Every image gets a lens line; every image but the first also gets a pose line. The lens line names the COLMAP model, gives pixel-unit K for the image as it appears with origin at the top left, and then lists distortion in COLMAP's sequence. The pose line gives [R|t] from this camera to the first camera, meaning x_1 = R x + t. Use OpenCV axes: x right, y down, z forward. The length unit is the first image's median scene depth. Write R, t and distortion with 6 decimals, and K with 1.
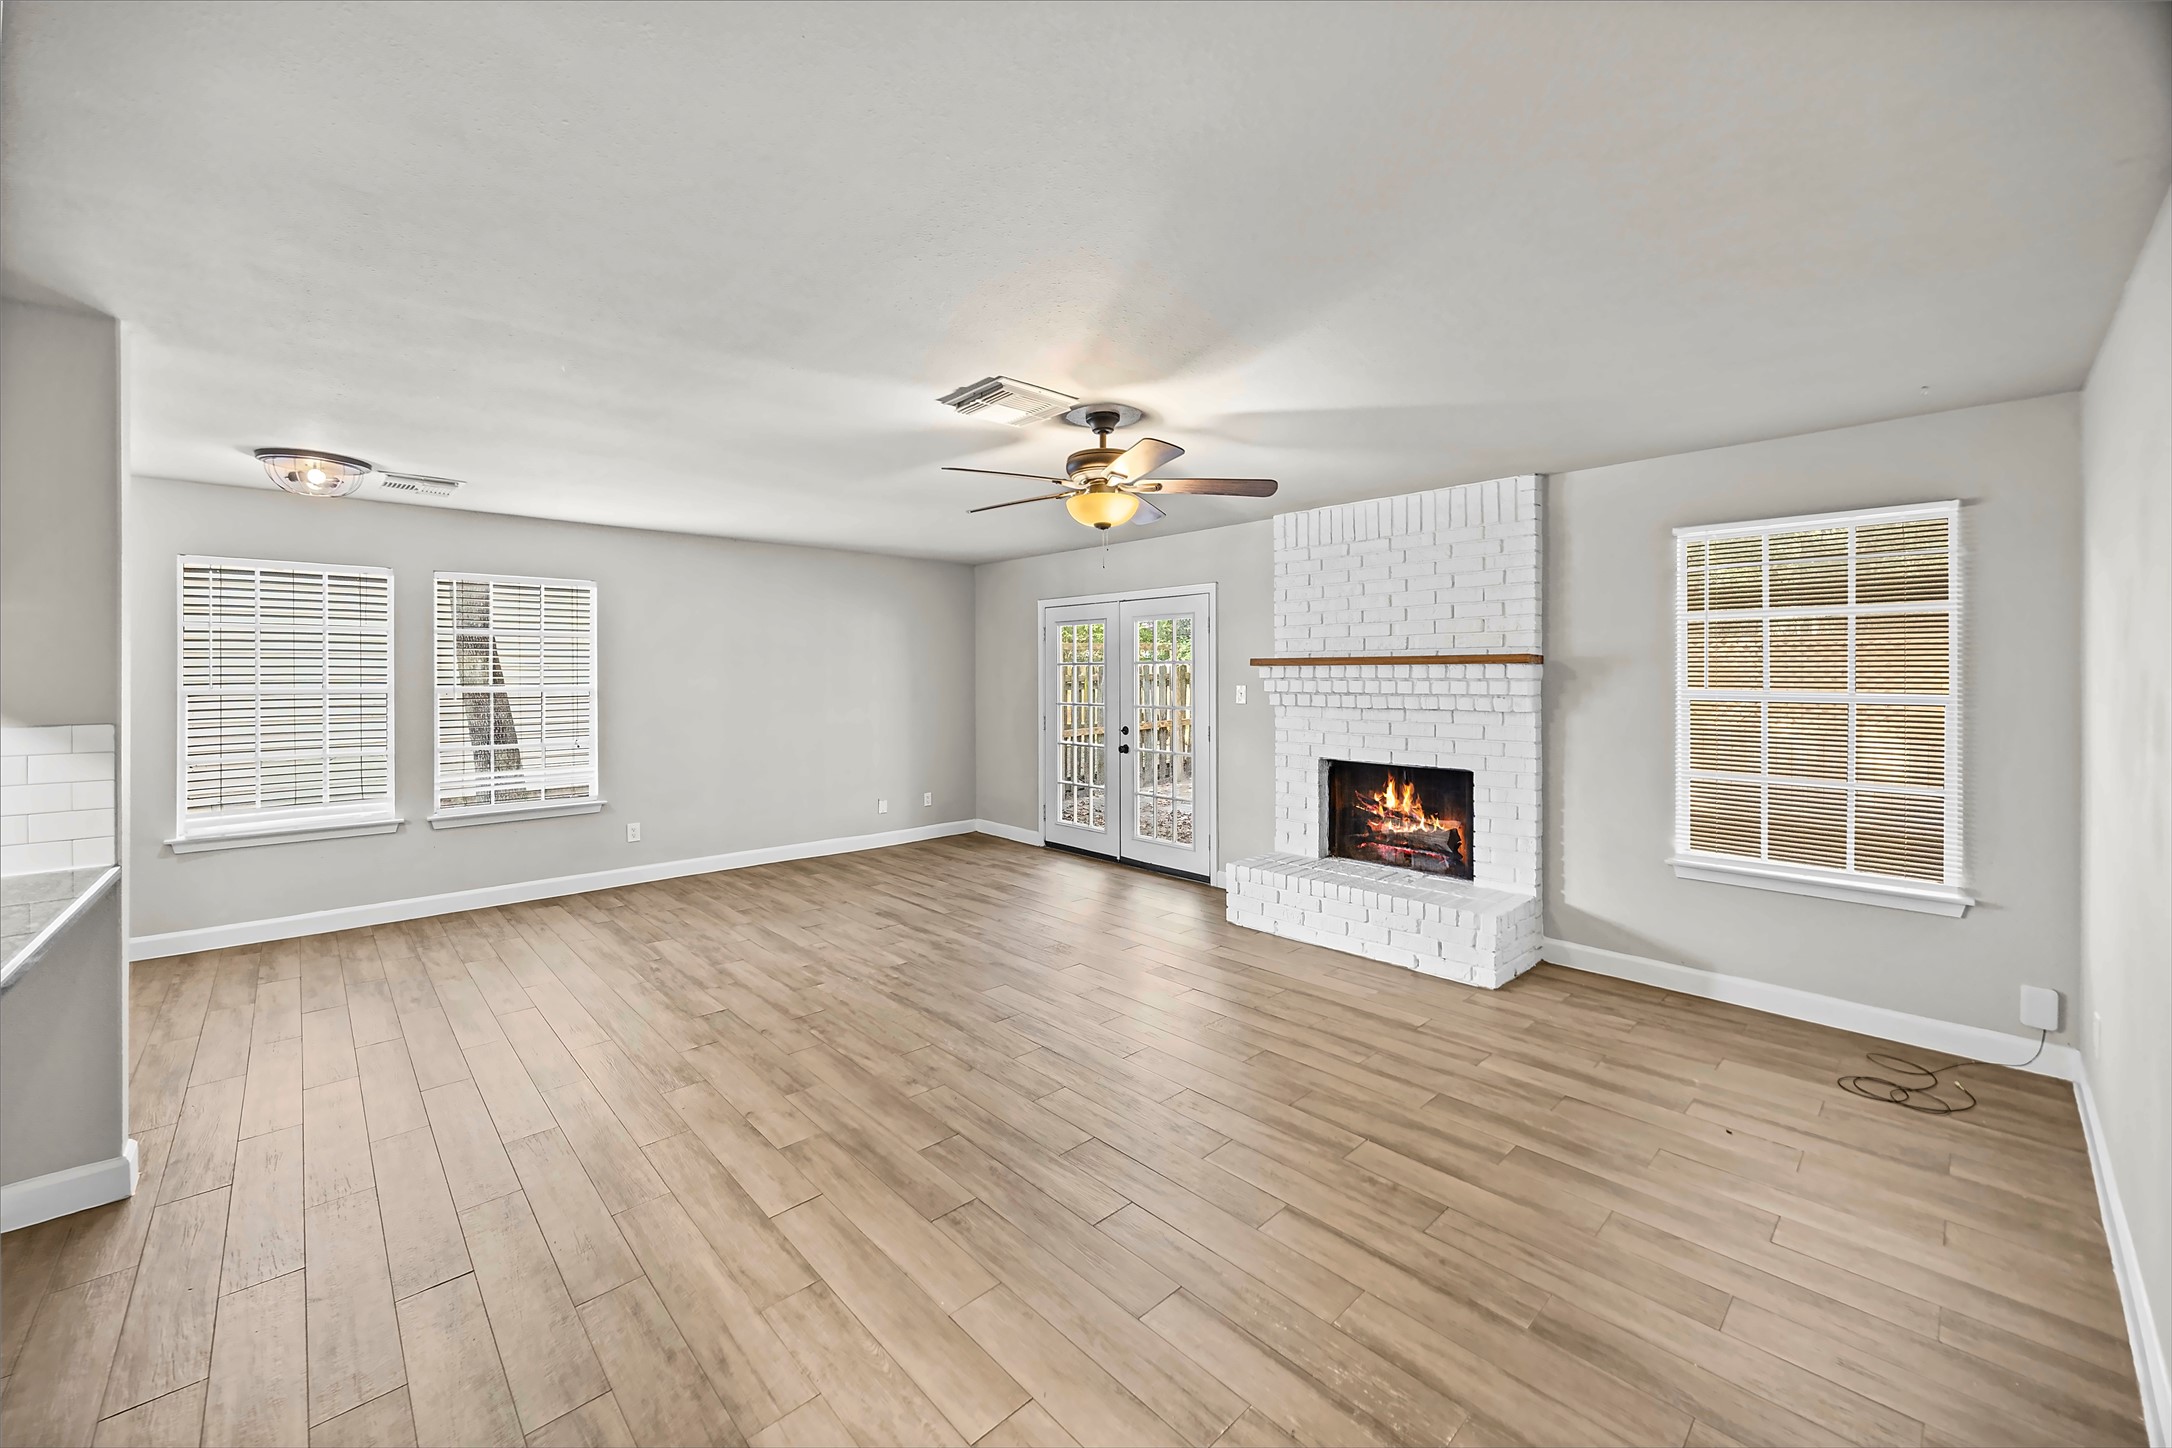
lens RADIAL K [[827.0, 0, 1099.1], [0, 827.0, 677.5], [0, 0, 1]] dist [0.000931, -0.000500]
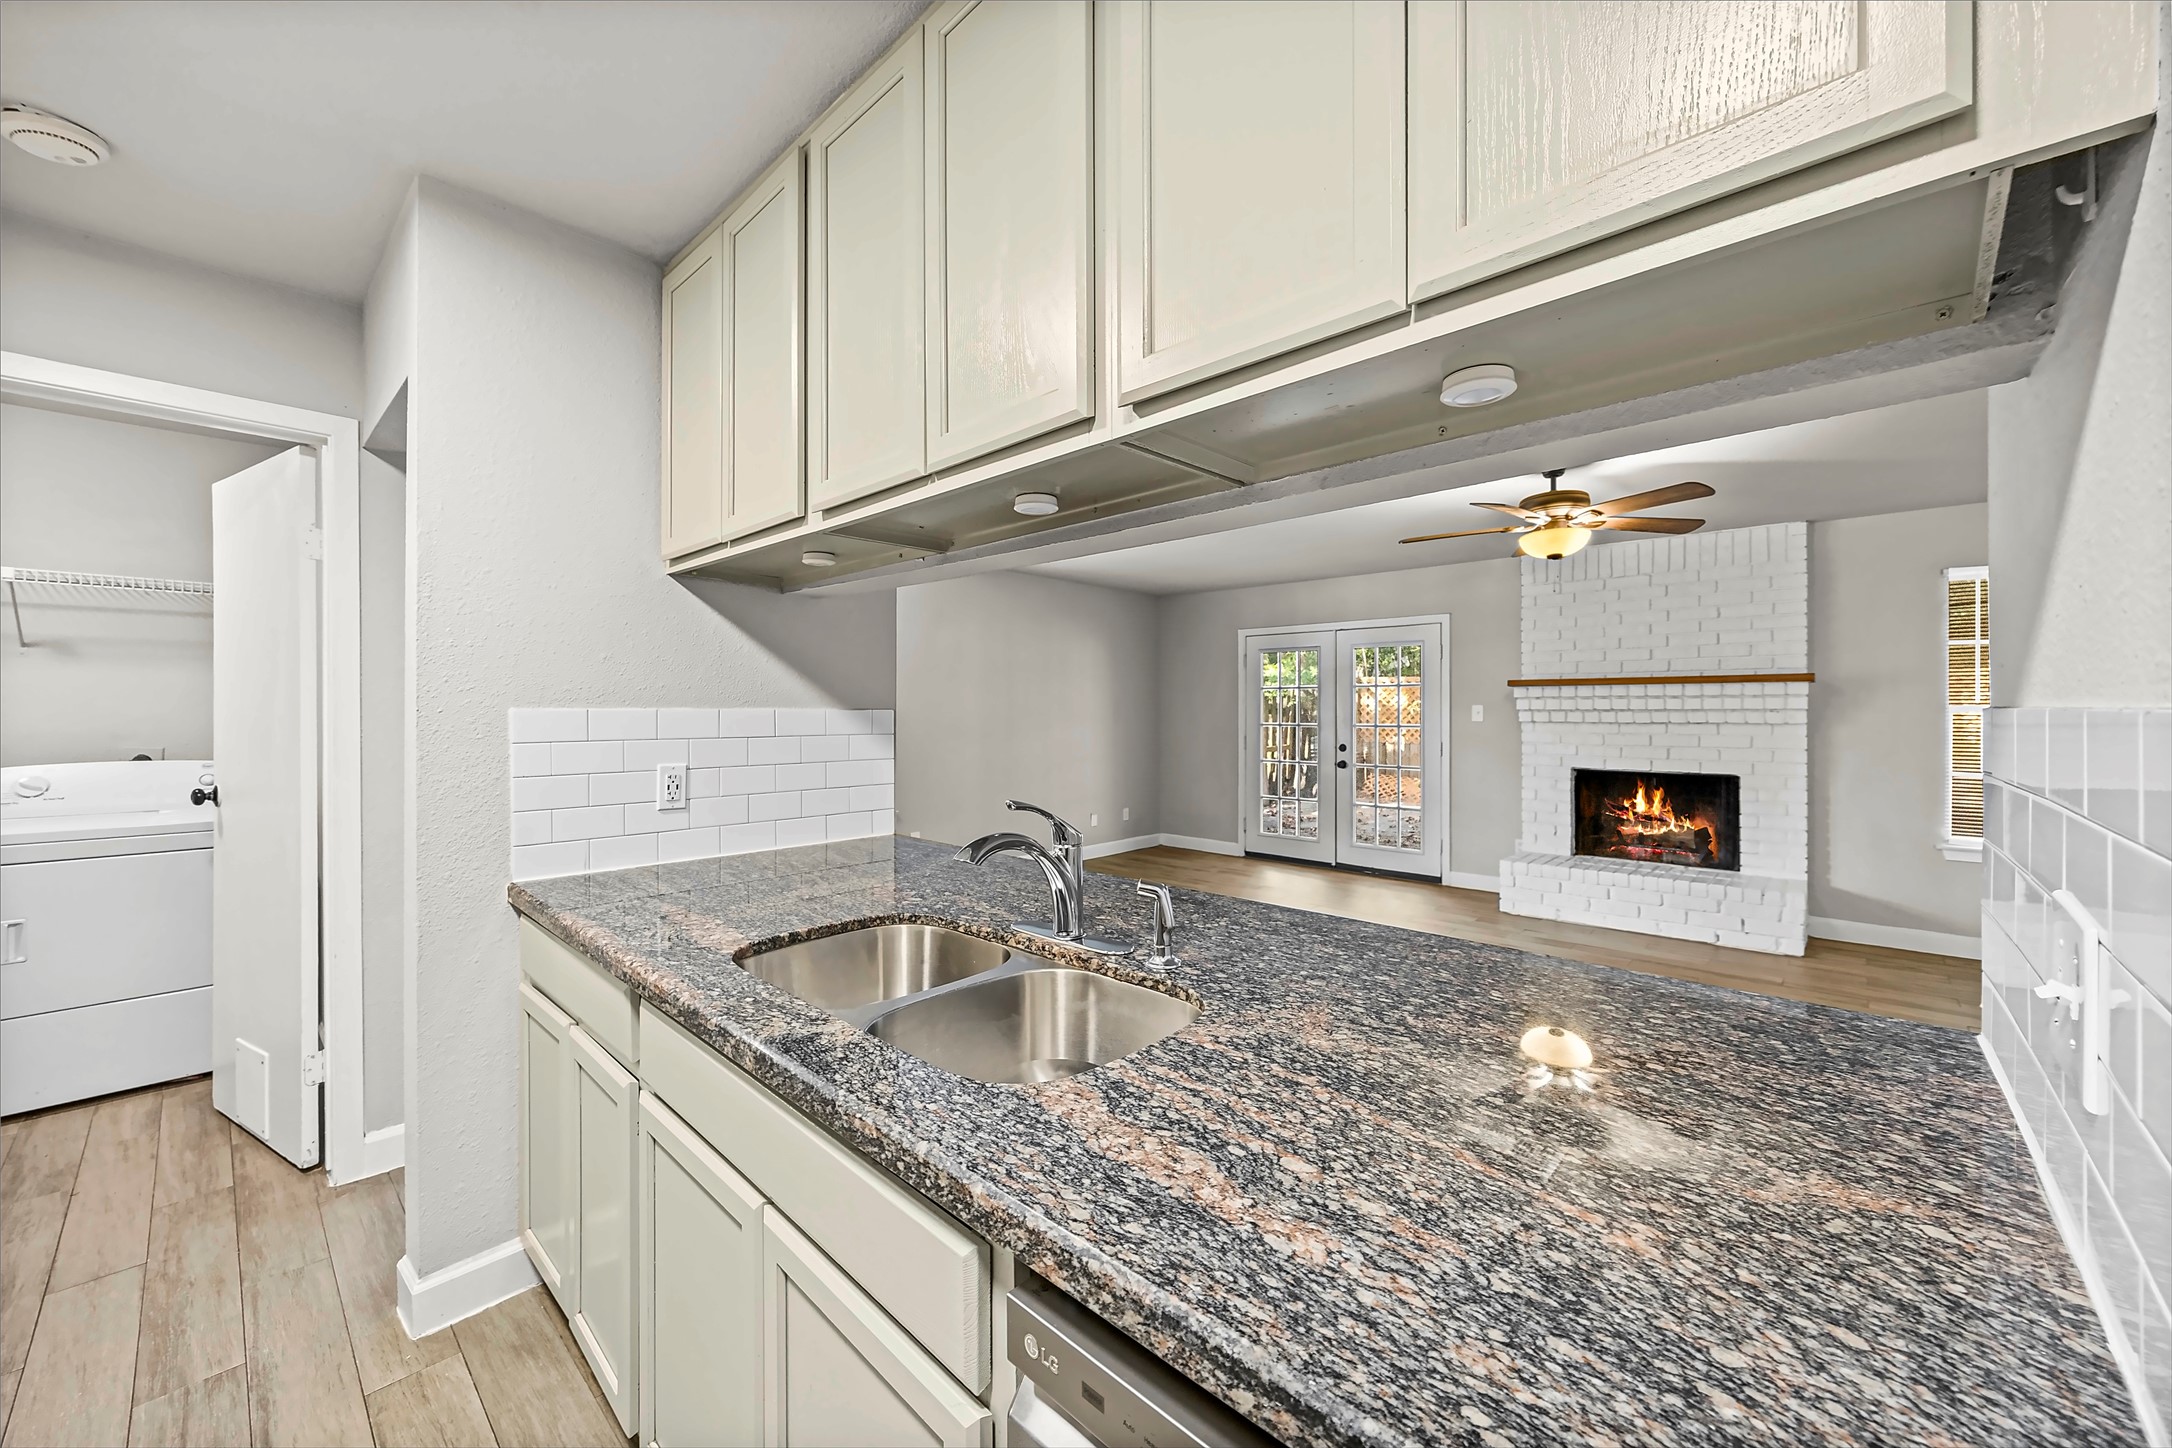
lens RADIAL K [[827.0, 0, 1070.0], [0, 827.0, 721.2], [0, 0, 1]] dist [0.000931, -0.000500]
pose [[0.998846, 0.006631, 0.047569, -0.519161], [-0.006742, 0.999975, 0.002172, 0.038747], [-0.047553, -0.002490, 0.998866, -0.108073]]
